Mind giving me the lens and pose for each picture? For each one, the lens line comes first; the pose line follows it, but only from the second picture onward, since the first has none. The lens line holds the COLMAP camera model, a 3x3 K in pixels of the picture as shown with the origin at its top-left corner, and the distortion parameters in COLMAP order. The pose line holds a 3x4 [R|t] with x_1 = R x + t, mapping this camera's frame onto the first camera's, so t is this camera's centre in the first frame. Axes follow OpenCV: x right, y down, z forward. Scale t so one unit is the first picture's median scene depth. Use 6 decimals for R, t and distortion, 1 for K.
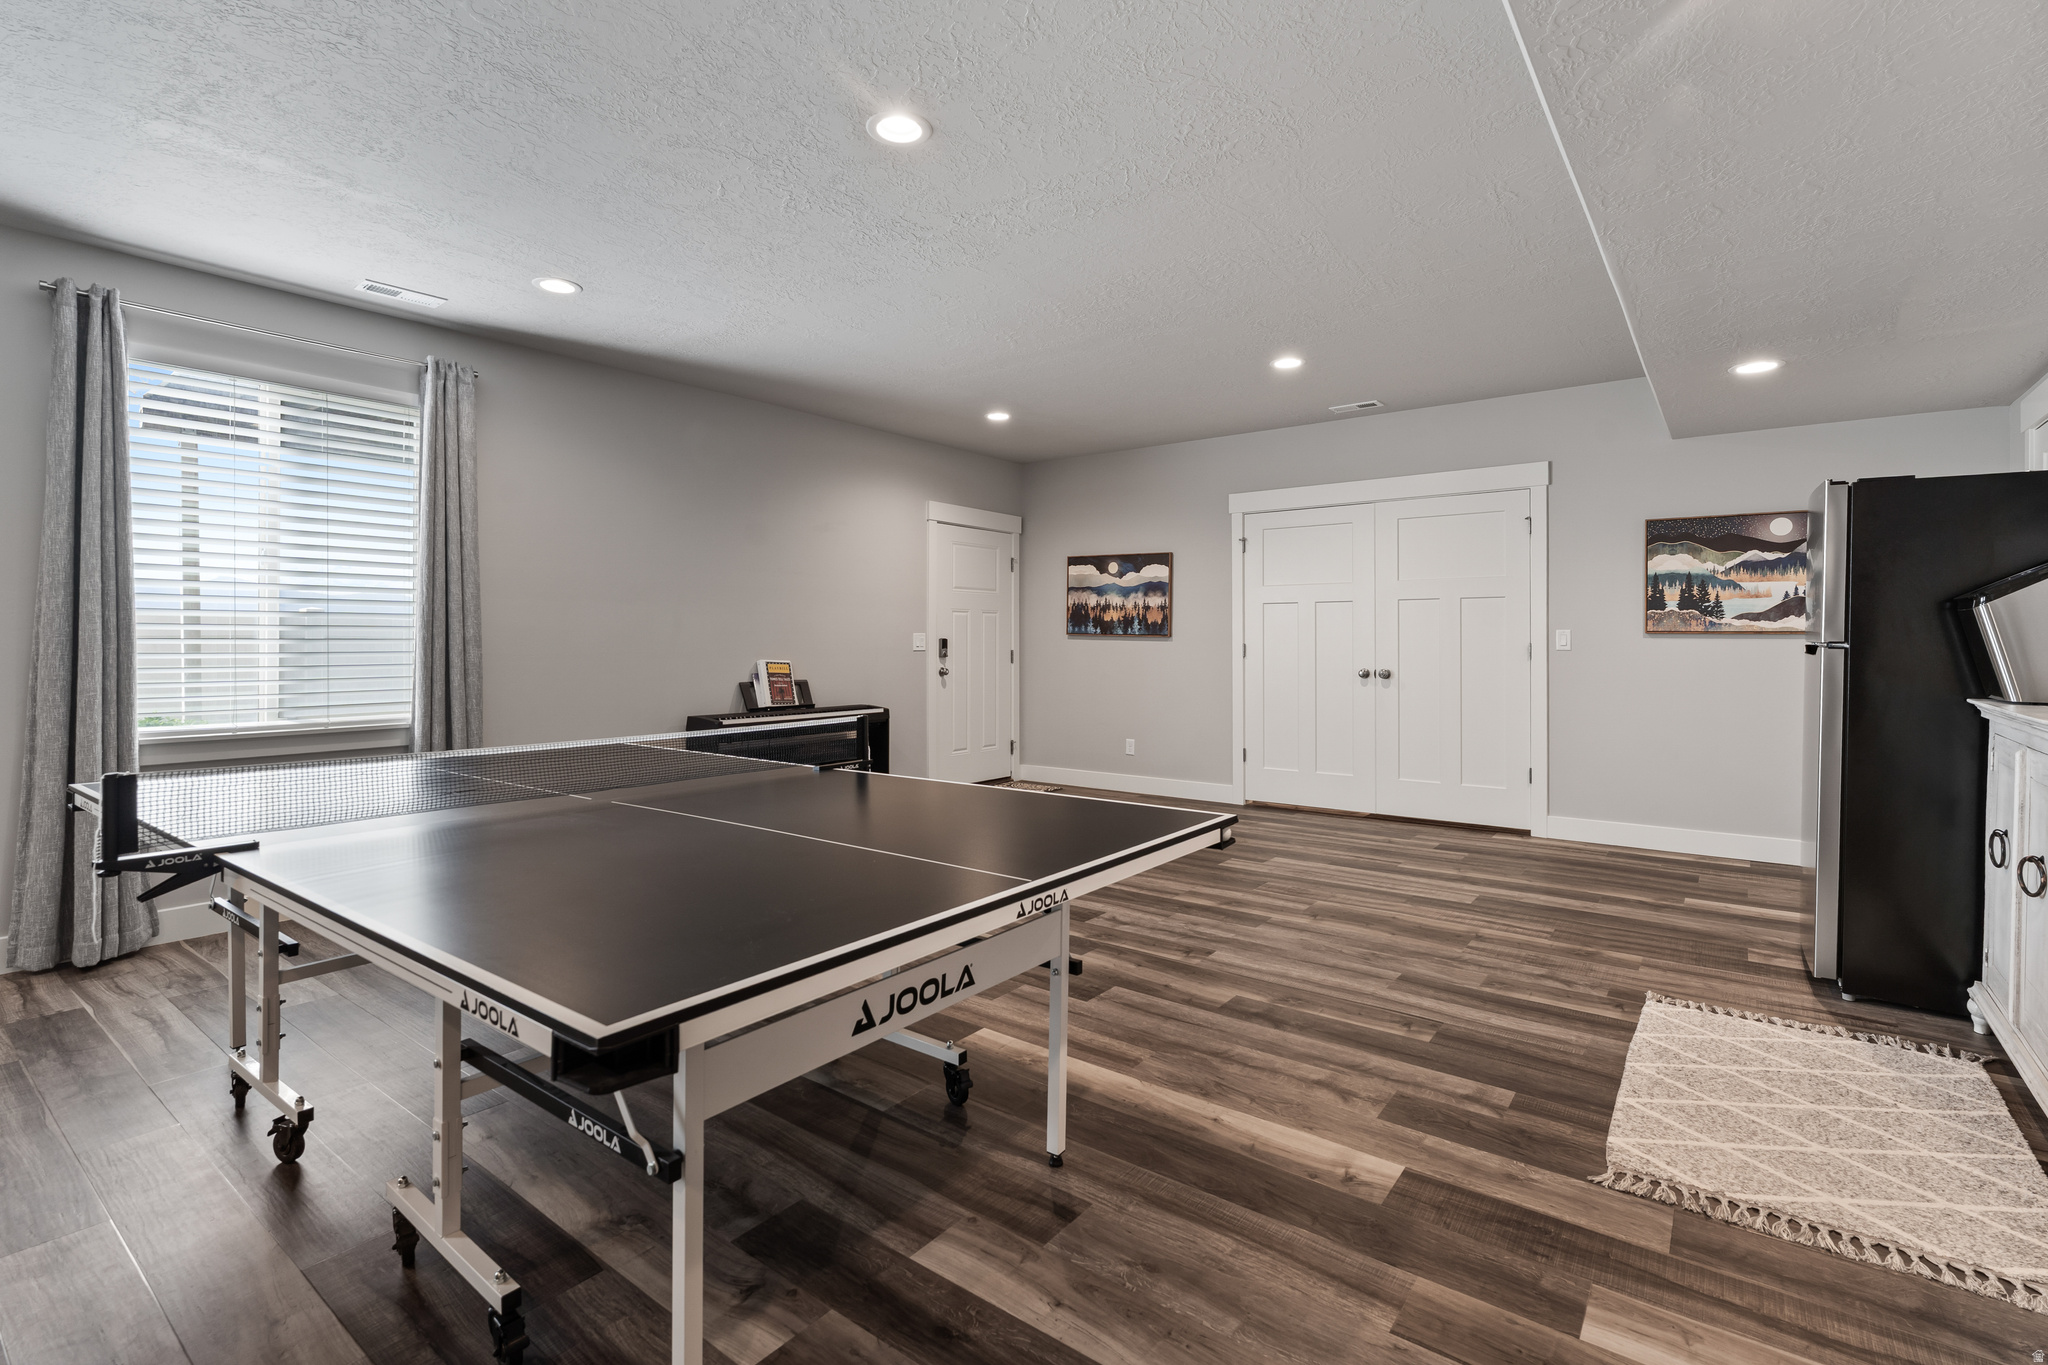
lens RADIAL K [[941.8, 0, 1028.4], [0, 941.8, 652.1], [0, 0, 1]] dist [-0.000863, -0.000450]
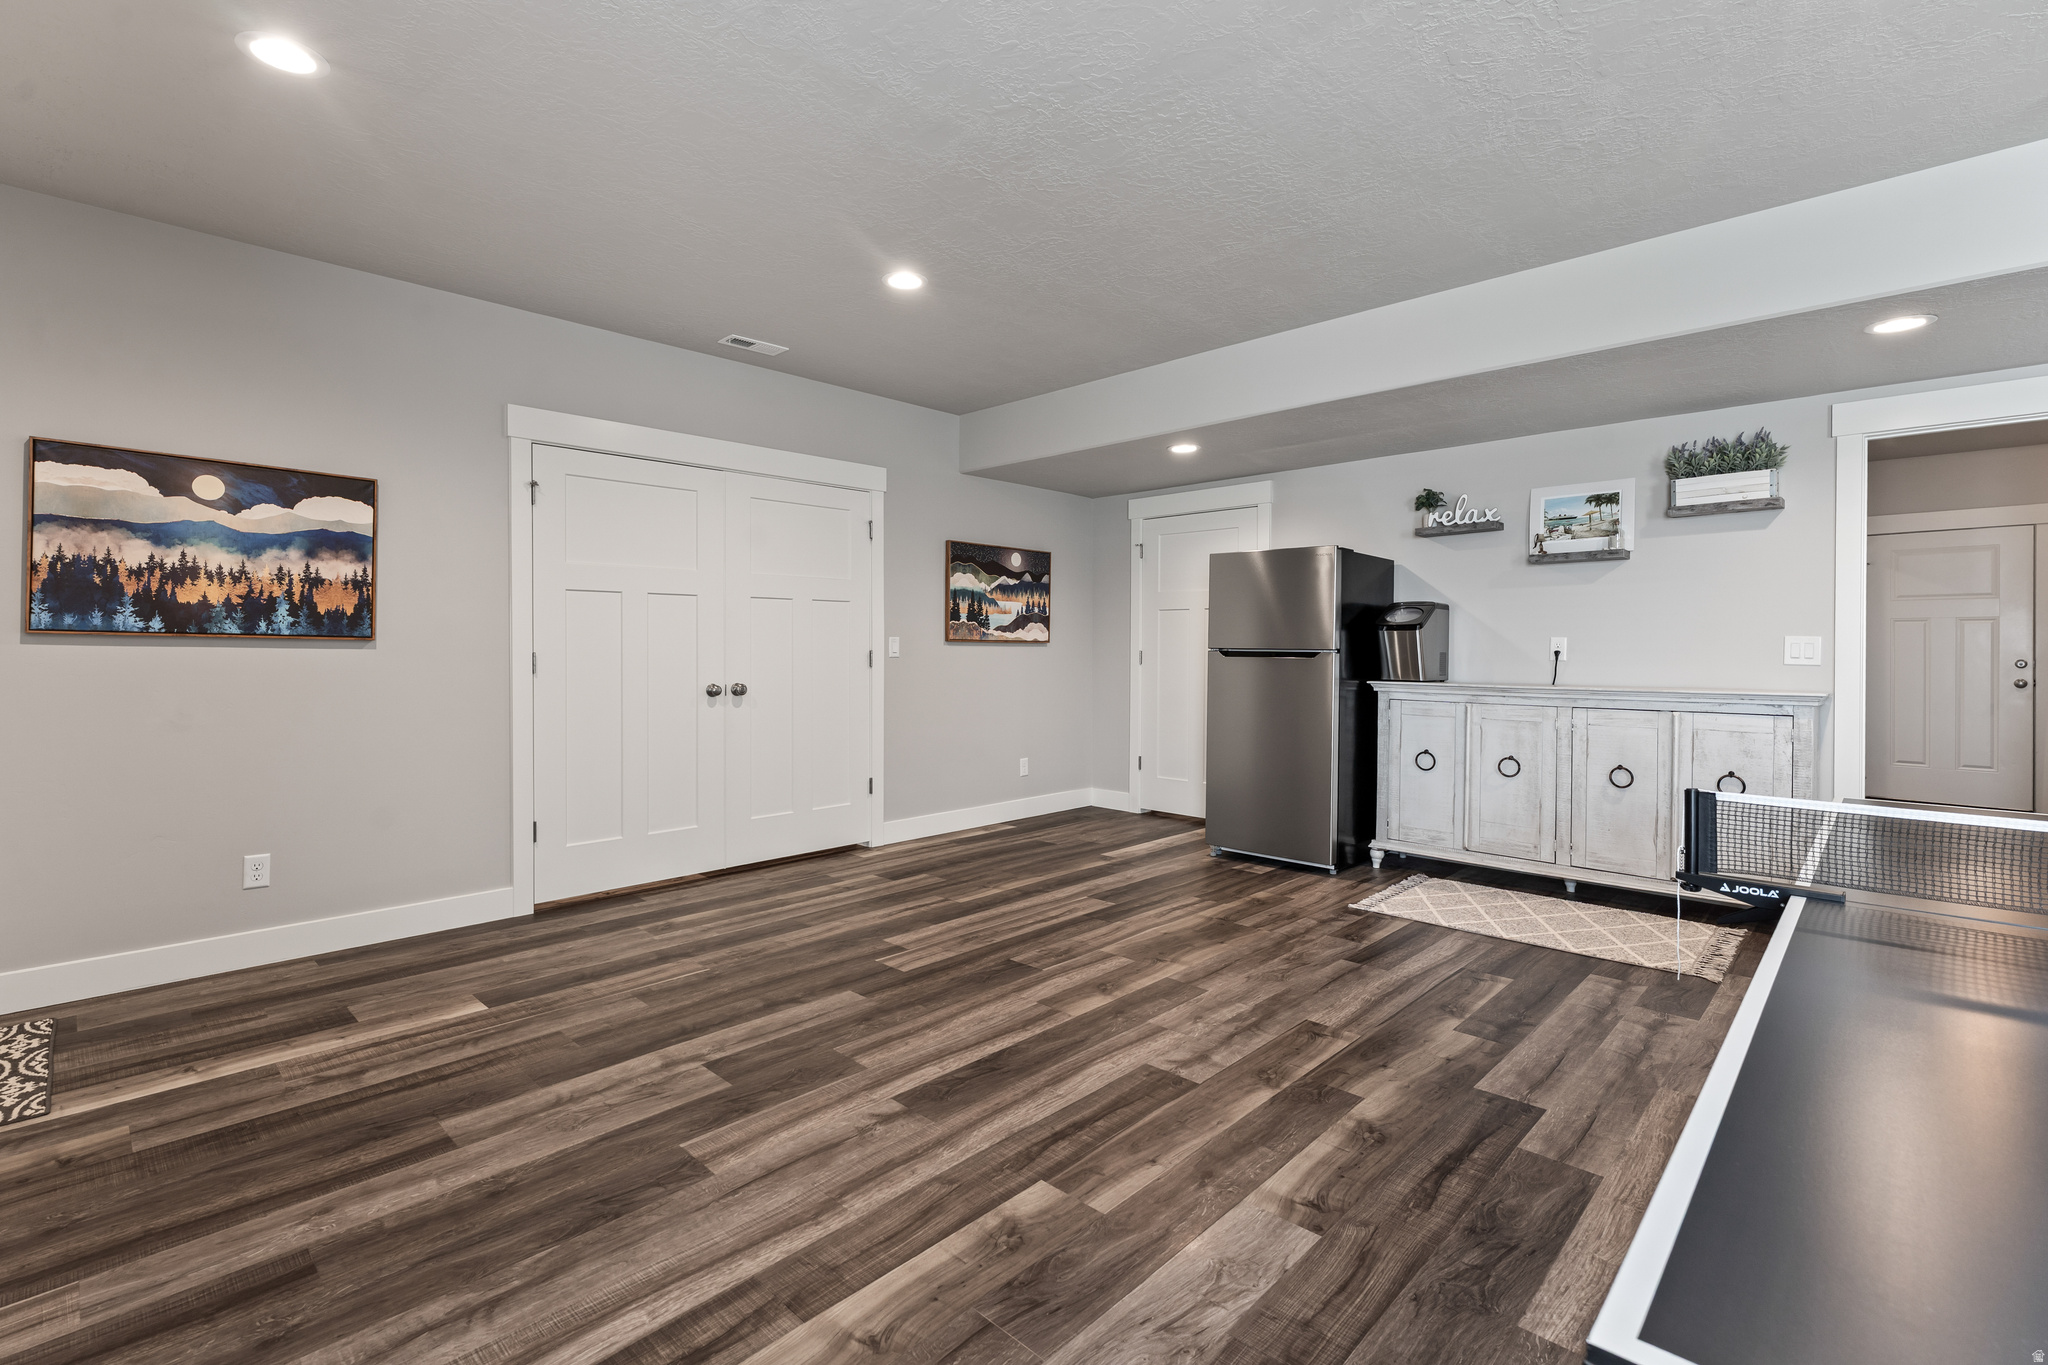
lens RADIAL K [[933.4, 0, 1024.8], [0, 933.4, 656.1], [0, 0, 1]] dist [-0.000523, -0.000502]
pose [[0.112985, -0.009016, 0.993556, -0.450872], [0.011320, 0.999906, 0.007786, -0.010091], [-0.993532, 0.010367, 0.113076, 0.800784]]
